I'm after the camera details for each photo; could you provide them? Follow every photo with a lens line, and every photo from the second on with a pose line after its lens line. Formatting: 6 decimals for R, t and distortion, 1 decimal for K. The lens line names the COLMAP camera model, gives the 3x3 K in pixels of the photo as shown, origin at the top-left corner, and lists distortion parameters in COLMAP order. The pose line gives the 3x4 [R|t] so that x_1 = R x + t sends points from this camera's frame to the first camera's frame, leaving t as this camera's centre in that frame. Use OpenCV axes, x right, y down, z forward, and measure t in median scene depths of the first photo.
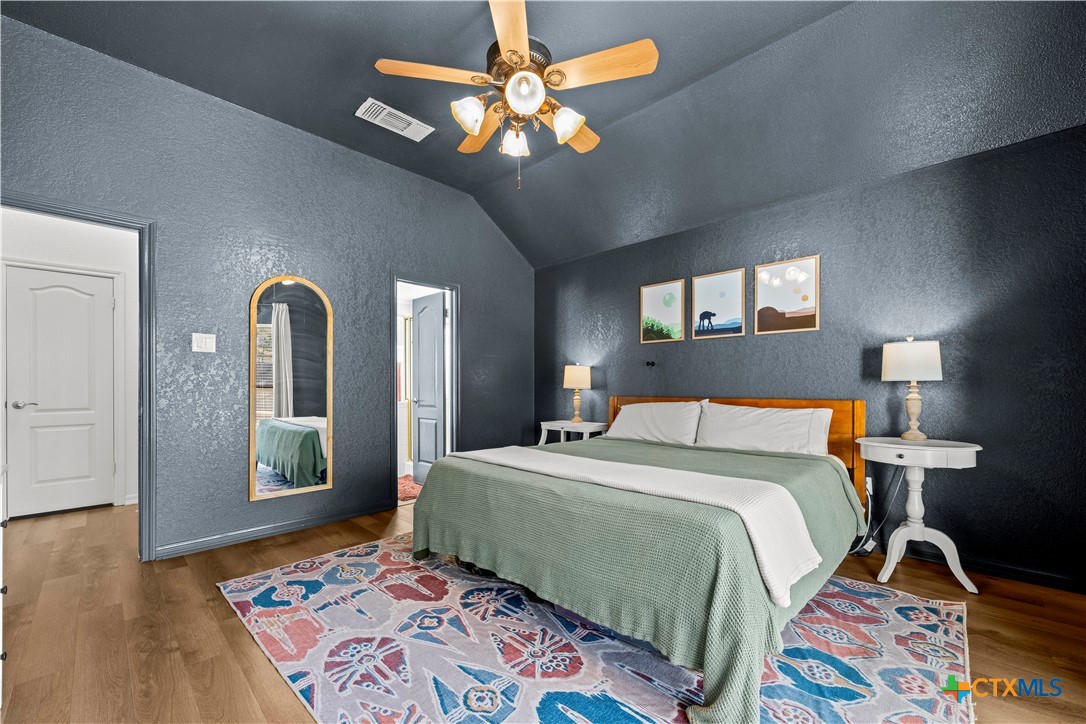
lens RADIAL K [[428.8, 0, 540.6], [0, 428.8, 383.2], [0, 0, 1]] dist [0.001689, -0.000149]
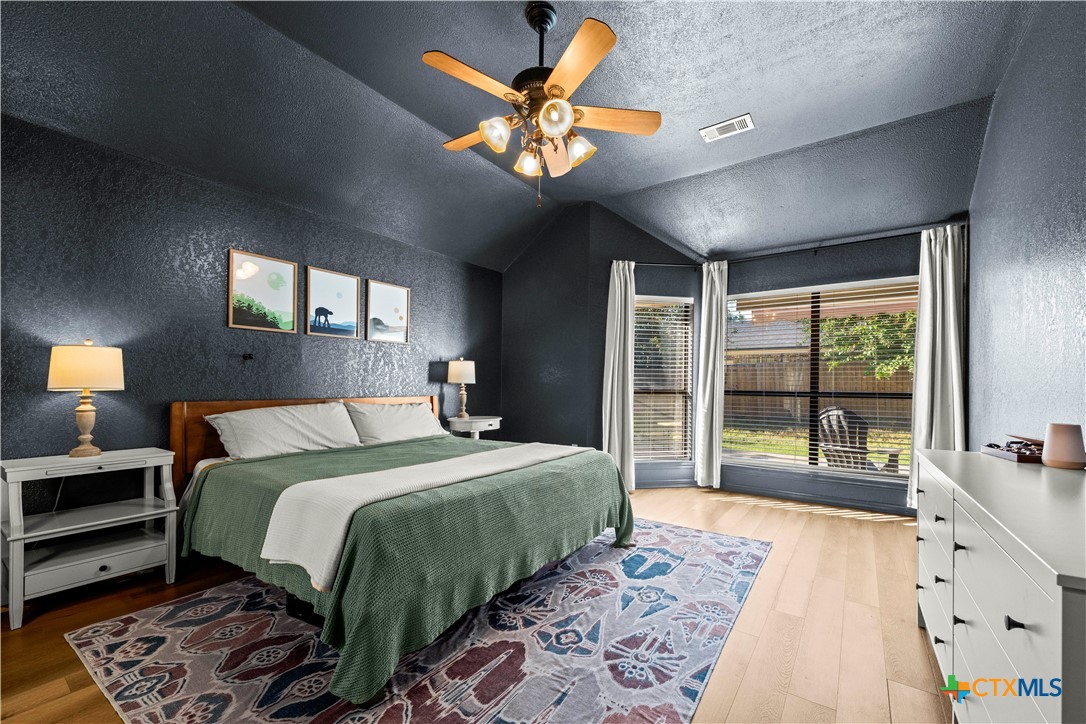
lens RADIAL K [[428.8, 0, 560.6], [0, 428.8, 385.9], [0, 0, 1]] dist [0.001689, -0.000149]
pose [[-0.159681, -0.001598, 0.987167, -1.152050], [-0.010964, 0.999940, -0.000155, 0.001155], [-0.987108, -0.010848, -0.159689, 1.137233]]
